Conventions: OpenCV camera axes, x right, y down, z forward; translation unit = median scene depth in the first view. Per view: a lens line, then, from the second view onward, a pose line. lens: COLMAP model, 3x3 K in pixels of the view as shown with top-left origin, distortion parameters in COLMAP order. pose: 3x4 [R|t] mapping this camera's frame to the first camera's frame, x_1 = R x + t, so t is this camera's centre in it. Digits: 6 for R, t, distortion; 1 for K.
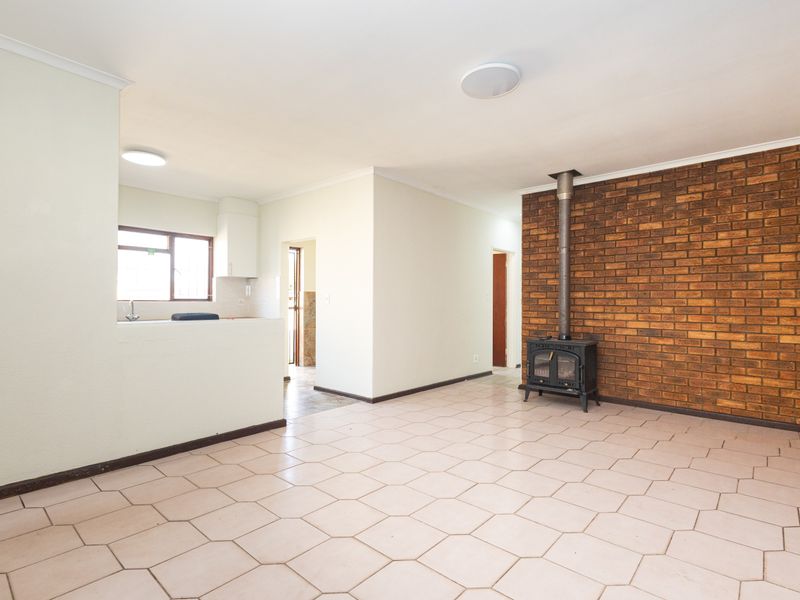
lens RADIAL K [[413.6, 0, 400.0], [0, 413.6, 300.0], [0, 0, 1]] dist [0.011542, -0.001470]
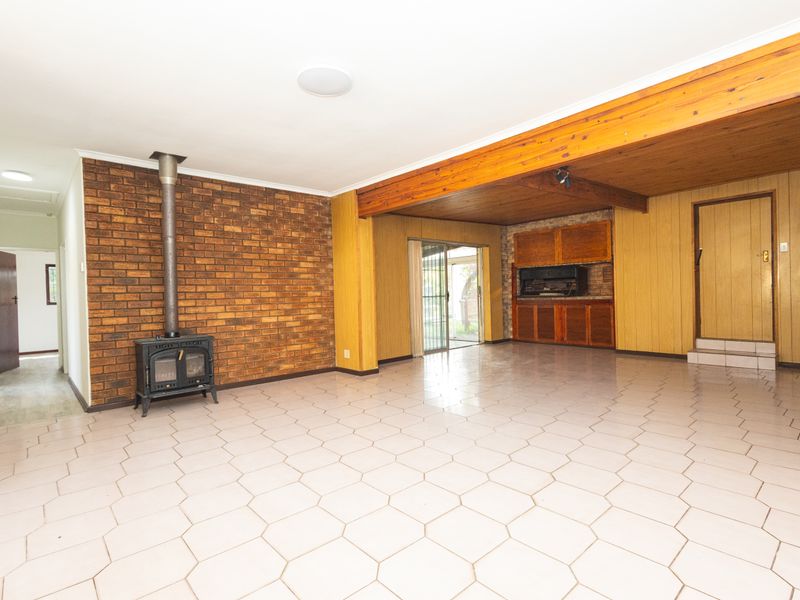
lens RADIAL K [[413.6, 0, 400.0], [0, 413.6, 300.0], [0, 0, 1]] dist [0.011542, -0.001470]
pose [[0.115703, -0.022361, 0.993032, -0.486612], [0.018927, 0.999615, 0.020304, 0.004060], [-0.993104, 0.016446, 0.116082, 0.411365]]
